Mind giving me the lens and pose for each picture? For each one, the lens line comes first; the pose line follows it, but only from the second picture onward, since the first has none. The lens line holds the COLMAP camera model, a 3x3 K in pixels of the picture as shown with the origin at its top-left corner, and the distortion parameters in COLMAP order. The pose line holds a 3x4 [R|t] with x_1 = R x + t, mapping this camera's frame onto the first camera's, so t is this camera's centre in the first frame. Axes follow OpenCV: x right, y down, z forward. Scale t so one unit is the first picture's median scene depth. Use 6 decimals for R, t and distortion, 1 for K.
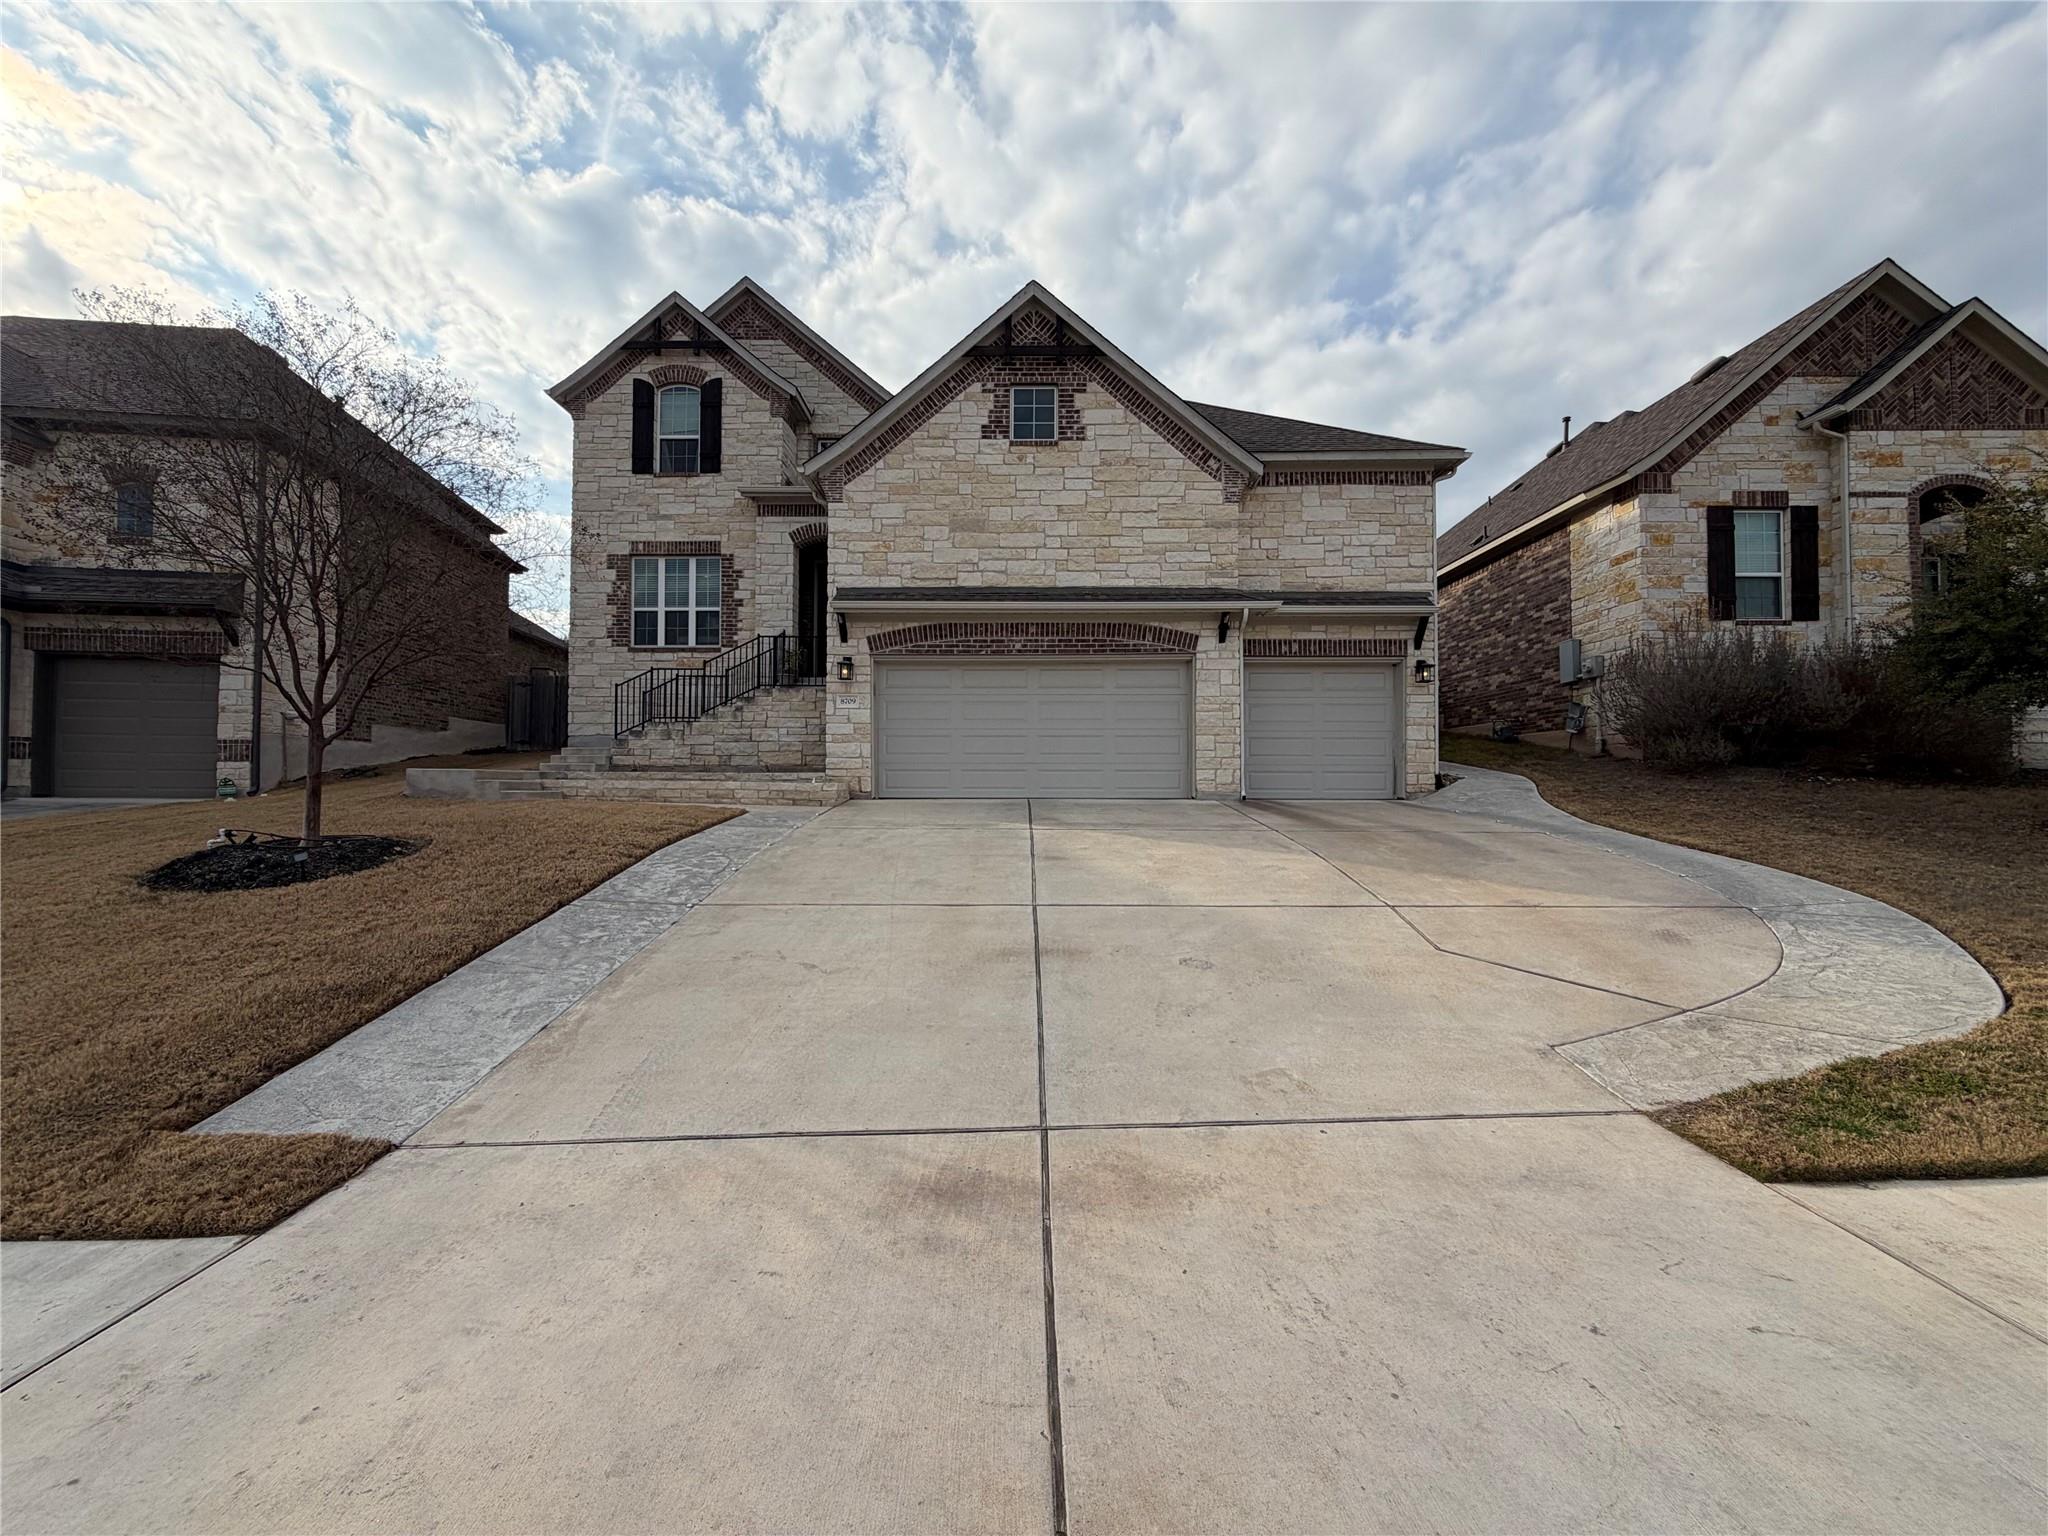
lens RADIAL K [[813.3, 0, 1019.6], [0, 813.3, 772.5], [0, 0, 1]] dist [0.003449, -0.000641]
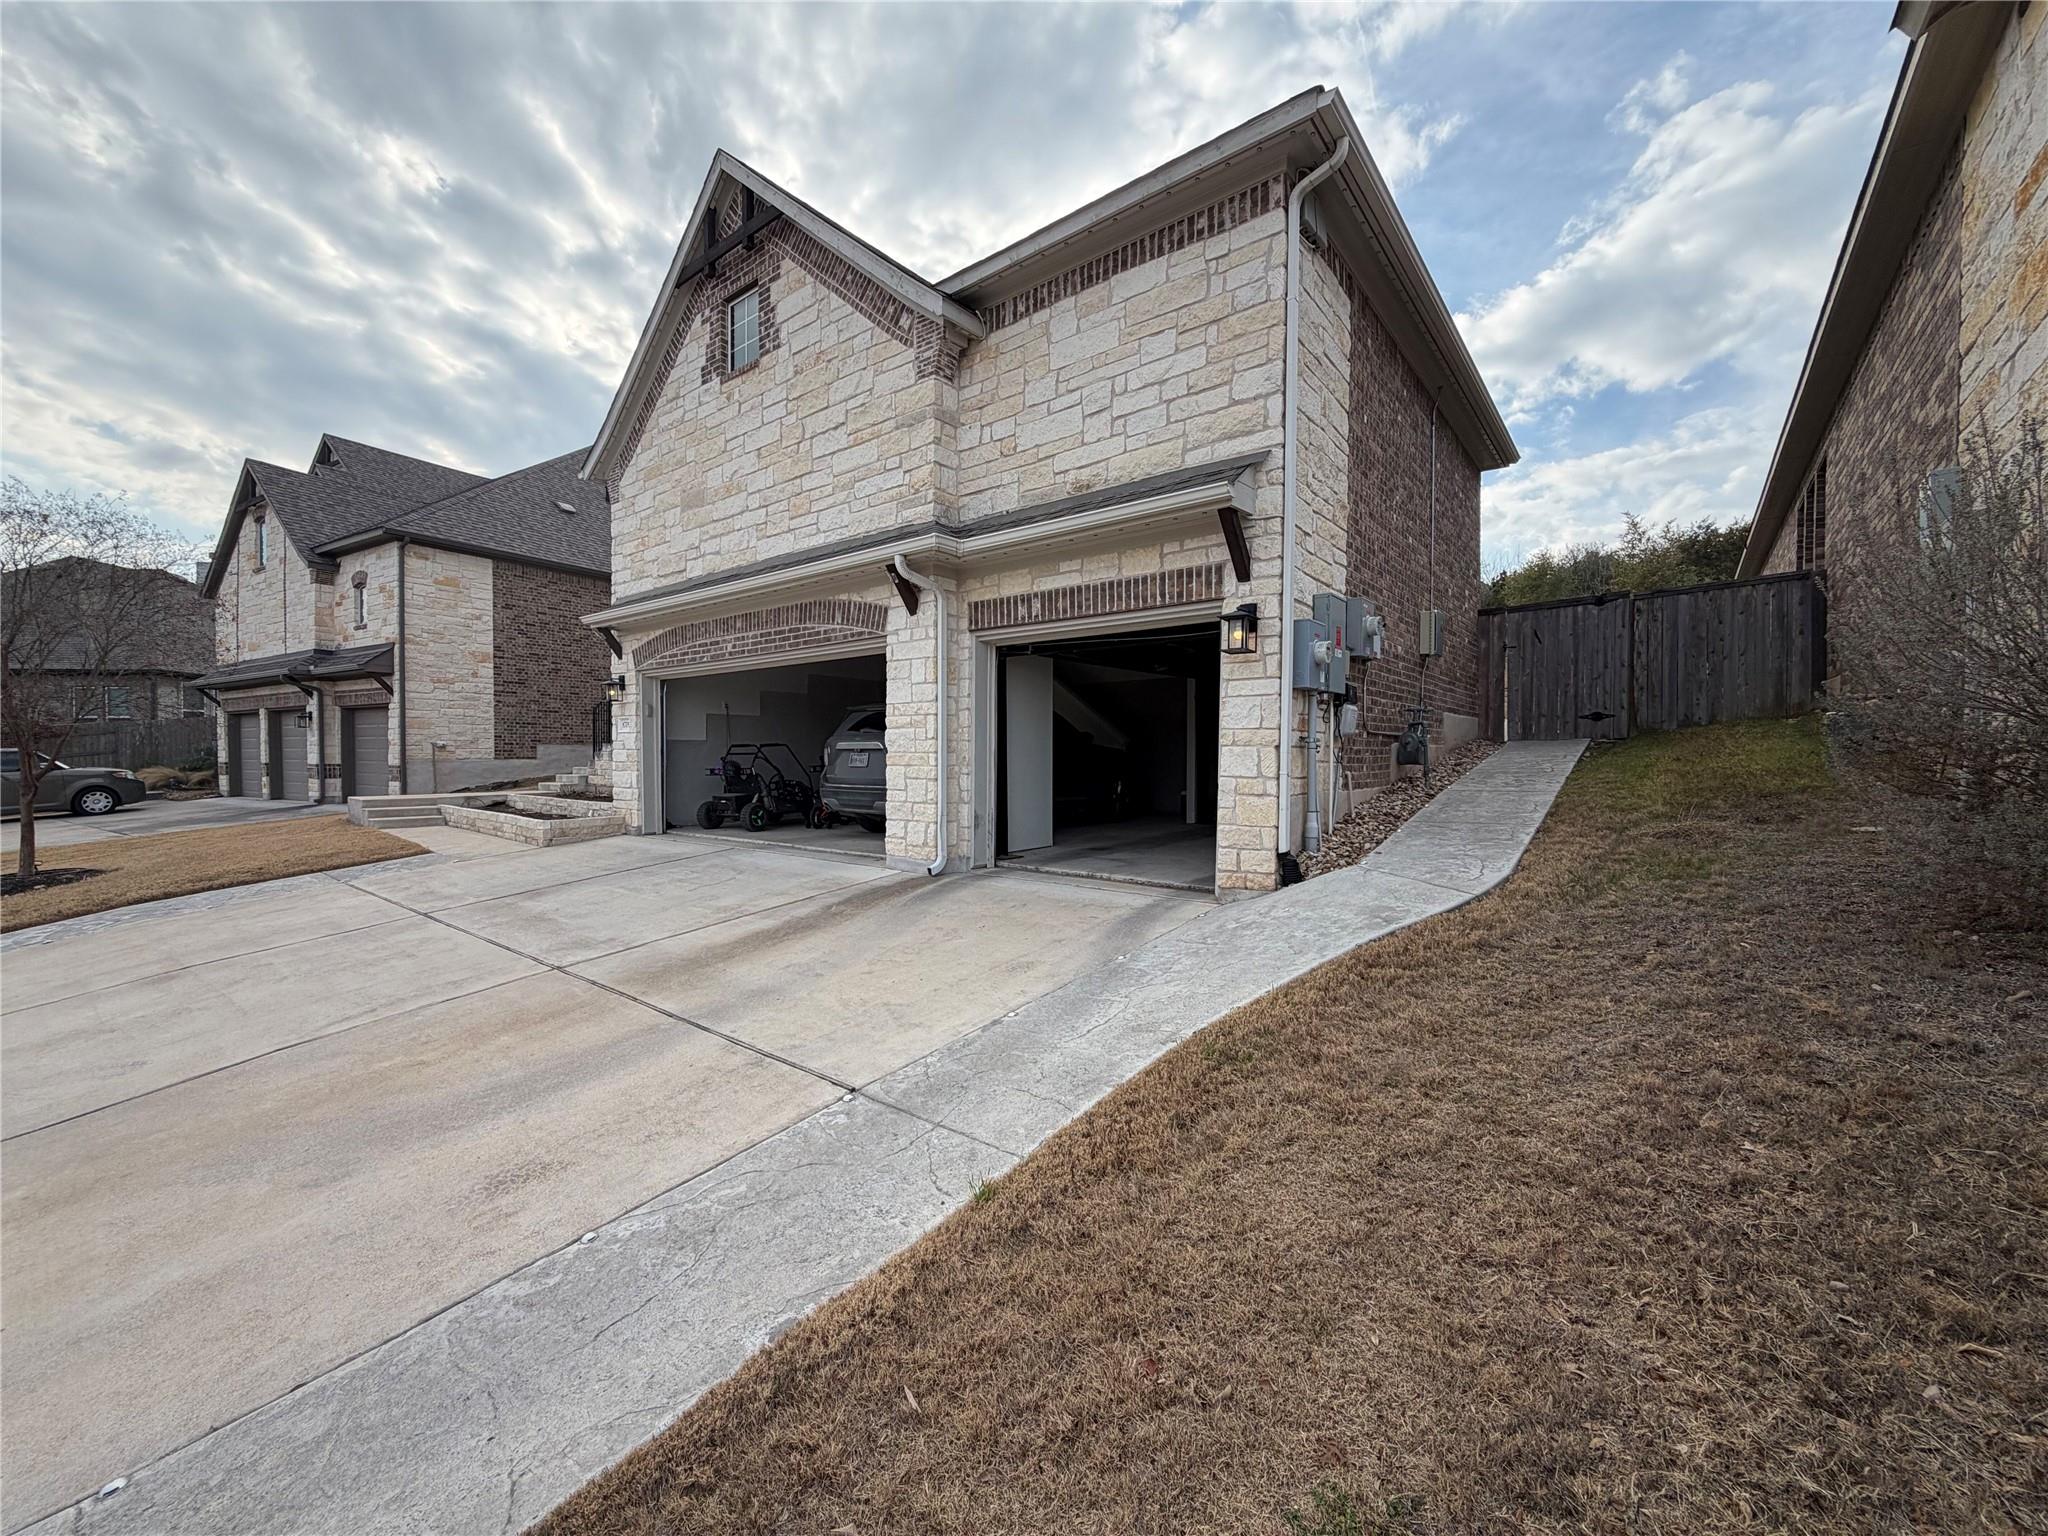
lens RADIAL K [[813.3, 0, 1015.7], [0, 813.3, 774.5], [0, 0, 1]] dist [0.003449, -0.000641]
pose [[0.785650, 0.013354, -0.618527, 0.678900], [0.012415, 0.999225, 0.037342, -0.060358], [0.618546, -0.037017, 0.784876, 0.553626]]
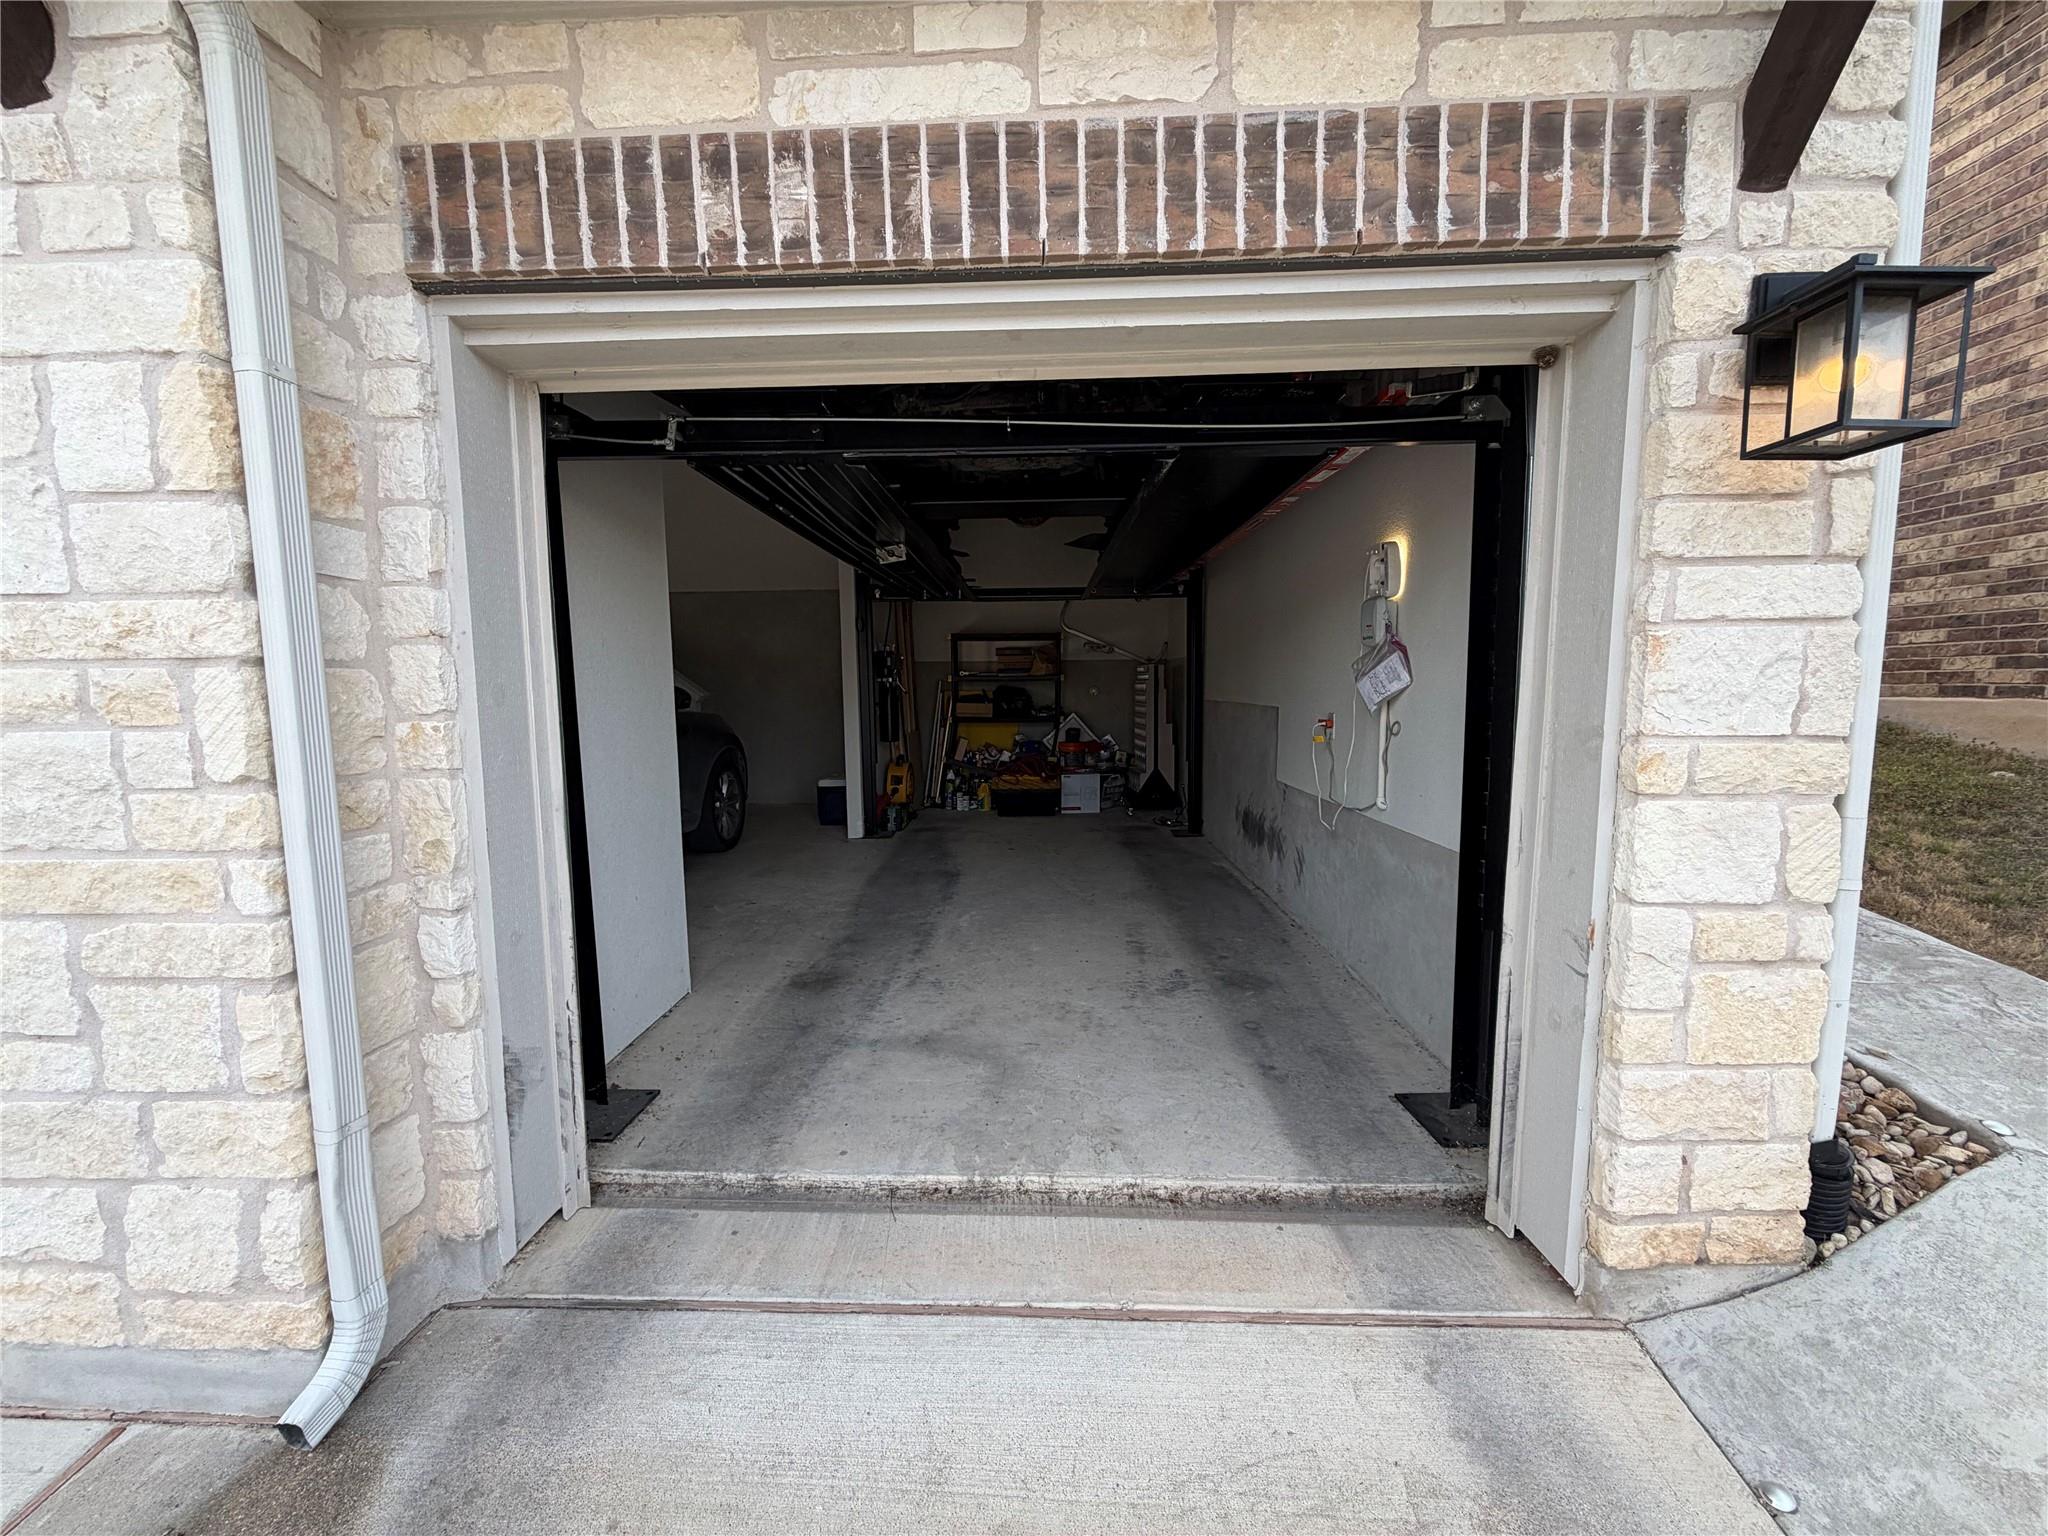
lens RADIAL K [[813.3, 0, 1013.0], [0, 813.3, 769.2], [0, 0, 1]] dist [0.003449, -0.000641]
pose [[0.999706, -0.010120, -0.022056, 0.378181], [0.012763, 0.992295, 0.123237, -0.080270], [0.020639, -0.123482, 0.992132, 0.868049]]
